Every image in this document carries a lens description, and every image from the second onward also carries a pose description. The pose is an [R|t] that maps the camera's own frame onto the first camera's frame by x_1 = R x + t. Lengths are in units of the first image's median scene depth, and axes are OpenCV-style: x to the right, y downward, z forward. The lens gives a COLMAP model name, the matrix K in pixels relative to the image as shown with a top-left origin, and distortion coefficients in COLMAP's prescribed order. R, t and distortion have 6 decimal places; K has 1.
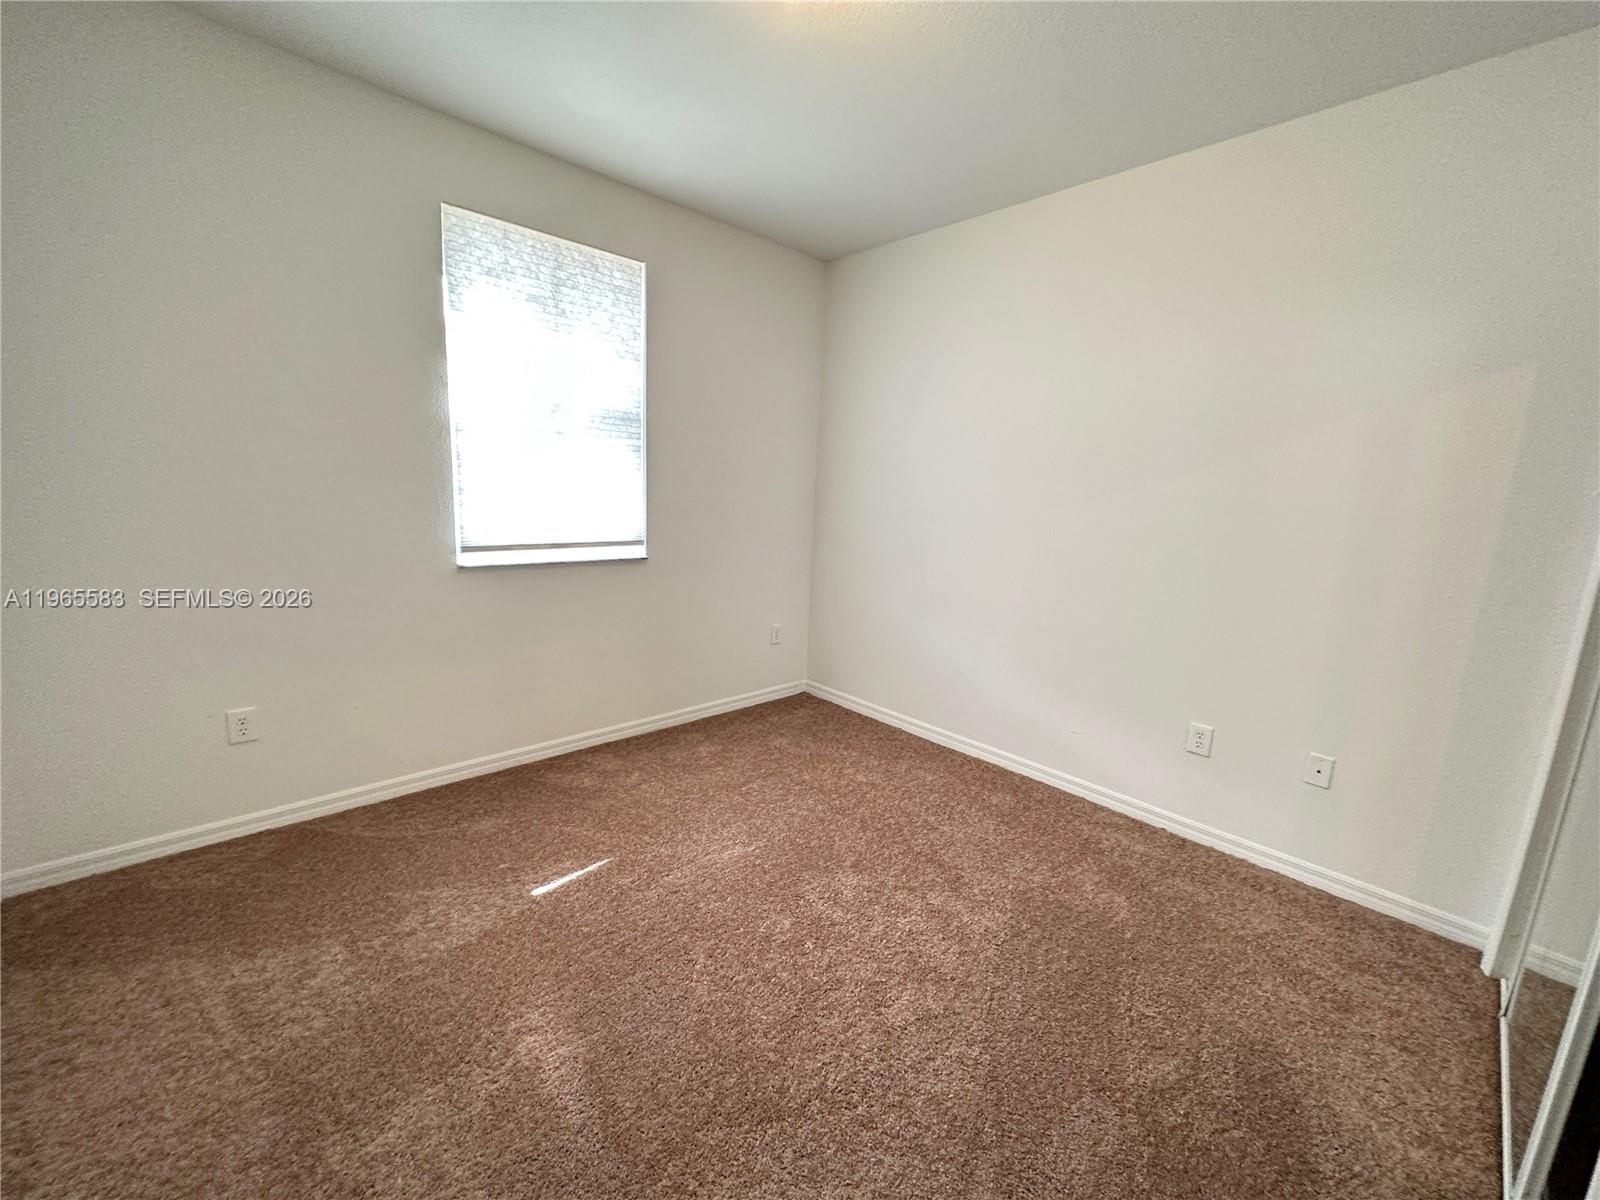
lens RADIAL K [[639.6, 0, 799.9], [0, 639.6, 601.1], [0, 0, 1]] dist [-0.003713, -0.000001]
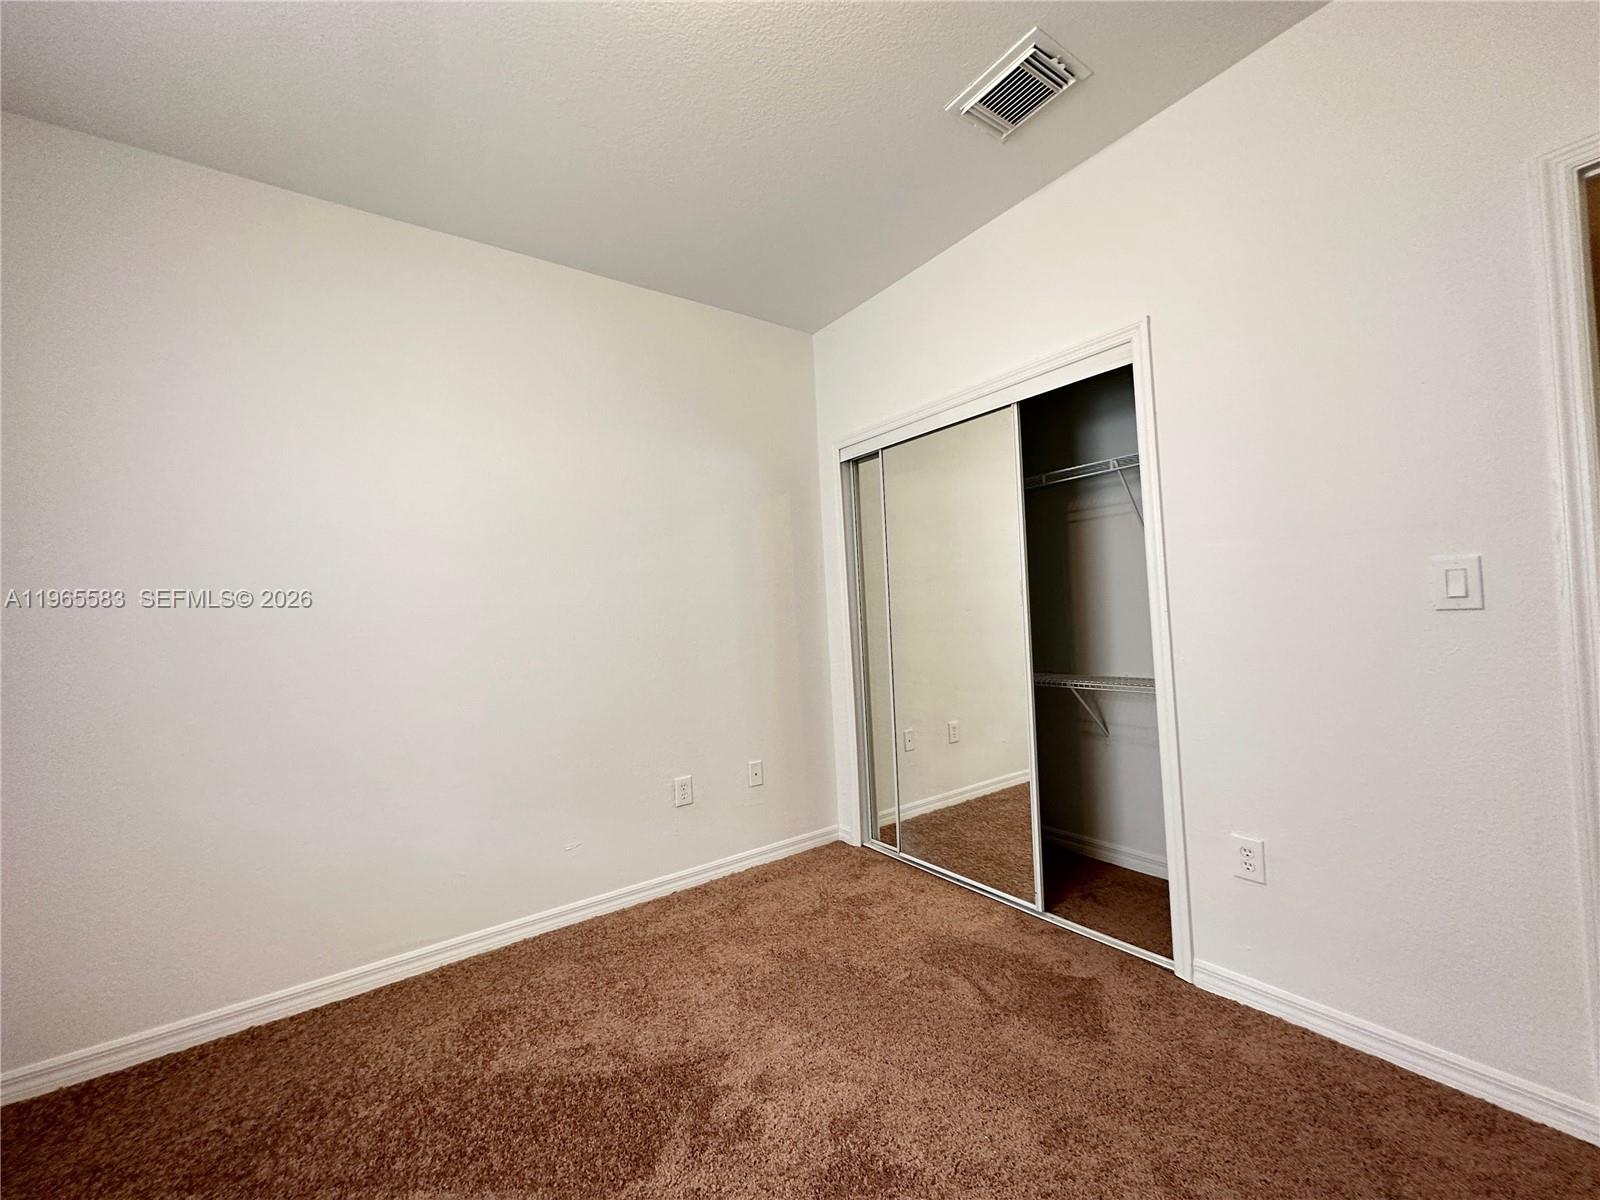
lens RADIAL K [[639.6, 0, 801.9], [0, 639.6, 601.1], [0, 0, 1]] dist [-0.003713, -0.000001]
pose [[0.105418, -0.030228, 0.993968, -0.439874], [0.224932, 0.974357, 0.005776, -0.063579], [-0.968655, 0.222966, 0.109514, 0.610181]]
